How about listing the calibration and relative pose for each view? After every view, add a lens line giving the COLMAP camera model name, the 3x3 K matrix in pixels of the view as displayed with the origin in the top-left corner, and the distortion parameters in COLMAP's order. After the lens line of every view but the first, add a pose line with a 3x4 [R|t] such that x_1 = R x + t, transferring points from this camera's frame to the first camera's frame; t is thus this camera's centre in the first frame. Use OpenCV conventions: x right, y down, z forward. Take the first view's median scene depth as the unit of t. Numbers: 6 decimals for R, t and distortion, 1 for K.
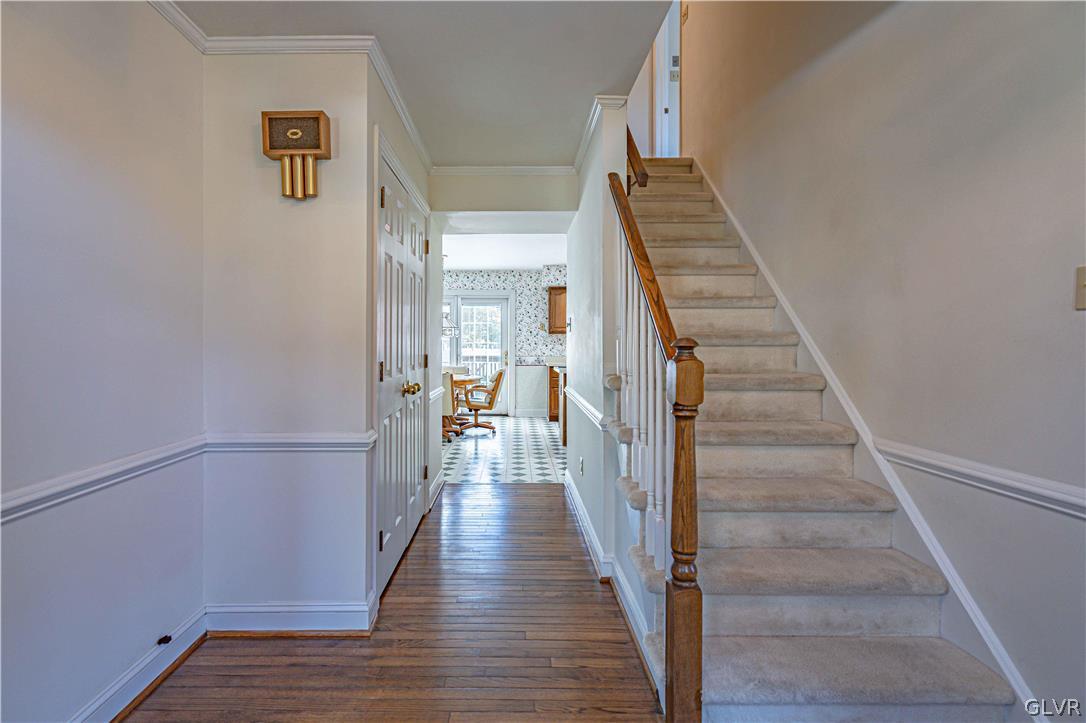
lens RADIAL K [[477.5, 0, 544.3], [0, 477.5, 357.0], [0, 0, 1]] dist [-0.000759, 0.000158]
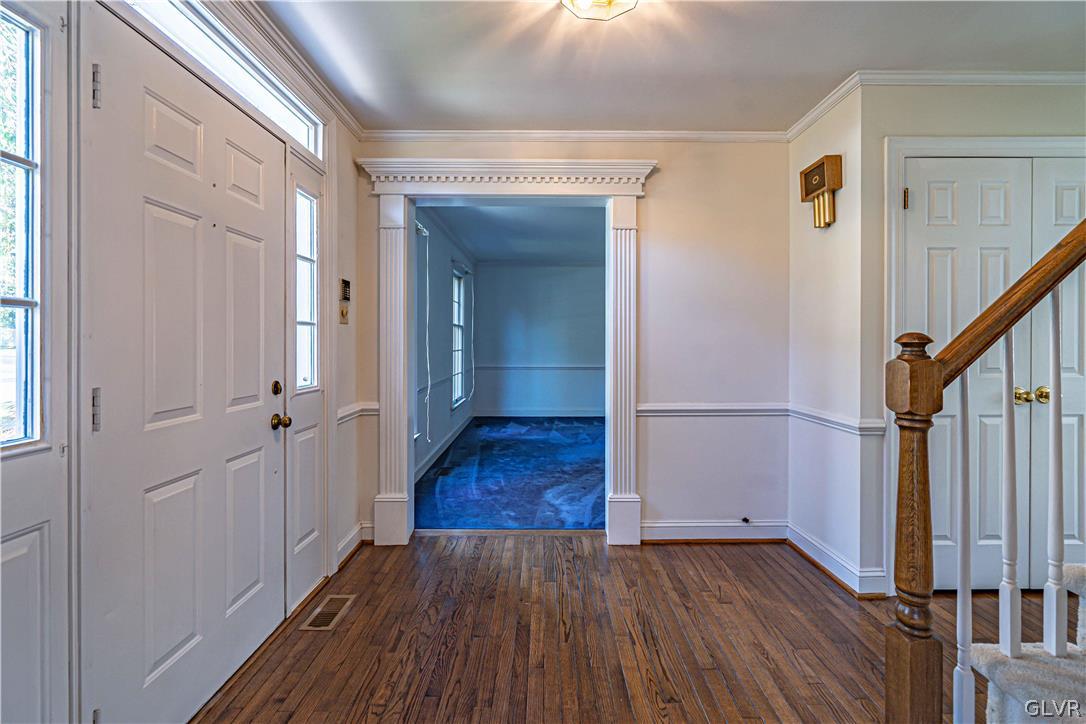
lens RADIAL K [[477.5, 0, 543.7], [0, 477.5, 340.8], [0, 0, 1]] dist [-0.000759, 0.000158]
pose [[0.038334, 0.000419, -0.999265, 0.774485], [-0.021802, 0.999762, -0.000417, -0.007894], [0.999027, 0.021802, 0.038334, 0.216126]]
